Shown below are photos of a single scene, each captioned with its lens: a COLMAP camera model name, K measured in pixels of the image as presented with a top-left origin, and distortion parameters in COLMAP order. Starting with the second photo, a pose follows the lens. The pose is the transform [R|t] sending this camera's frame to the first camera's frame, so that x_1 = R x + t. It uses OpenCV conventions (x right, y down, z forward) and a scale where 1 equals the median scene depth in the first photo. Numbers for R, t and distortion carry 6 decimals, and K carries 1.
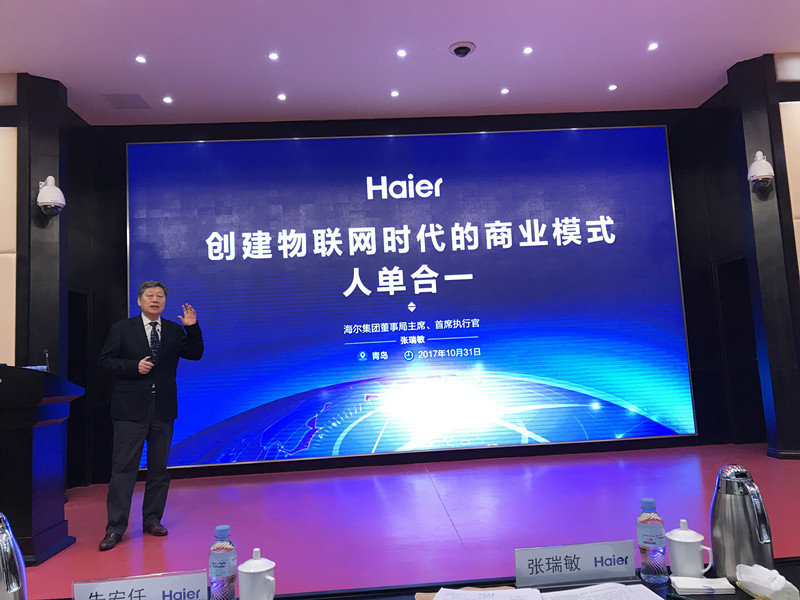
lens RADIAL K [[659.4, 0, 402.4], [0, 659.4, 297.7], [0, 0, 1]] dist [0.047615, -0.032069]
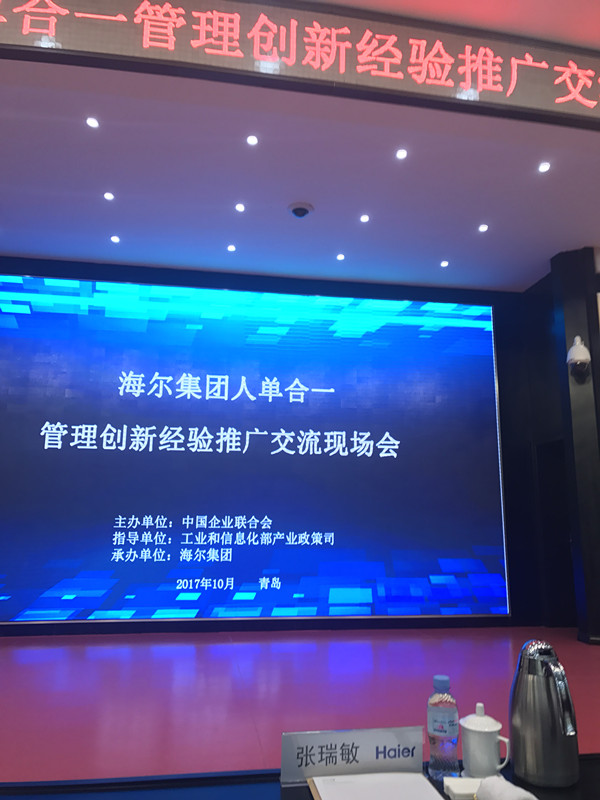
lens RADIAL K [[659.4, 0, 298.4], [0, 659.4, 392.3], [0, 0, 1]] dist [0.047615, -0.032069]
pose [[0.992549, 0.082430, 0.089730, 0.078590], [-0.072231, 0.991135, -0.111509, 0.047638], [-0.098126, 0.104197, 0.989704, 0.129645]]
